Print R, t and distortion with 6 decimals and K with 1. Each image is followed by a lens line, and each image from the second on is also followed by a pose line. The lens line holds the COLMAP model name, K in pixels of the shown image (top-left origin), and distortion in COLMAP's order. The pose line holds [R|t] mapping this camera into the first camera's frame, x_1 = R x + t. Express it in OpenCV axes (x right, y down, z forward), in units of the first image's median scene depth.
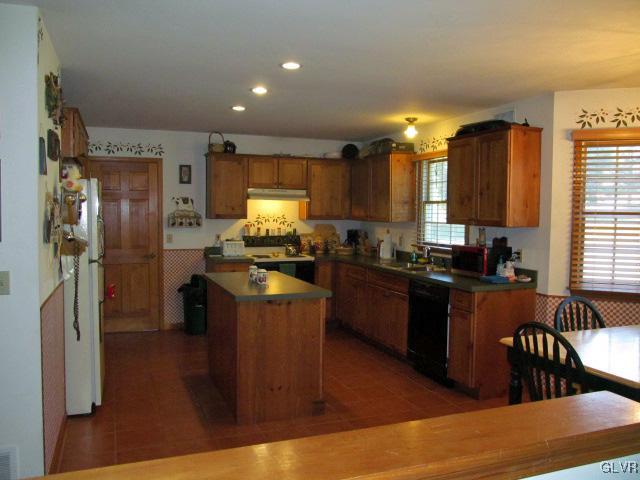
lens RADIAL K [[532.8, 0, 320.0], [0, 532.8, 240.0], [0, 0, 1]] dist [-0.054341, 0.006584]
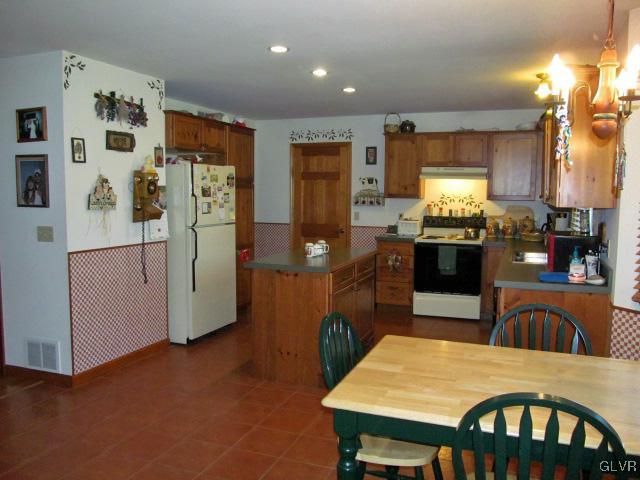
lens RADIAL K [[532.8, 0, 320.0], [0, 532.8, 240.0], [0, 0, 1]] dist [-0.054341, 0.006584]
pose [[0.744646, 0.058429, -0.664897, 0.384103], [-0.039230, 0.998270, 0.043790, 0.001400], [0.666305, -0.006524, 0.745650, 0.142293]]
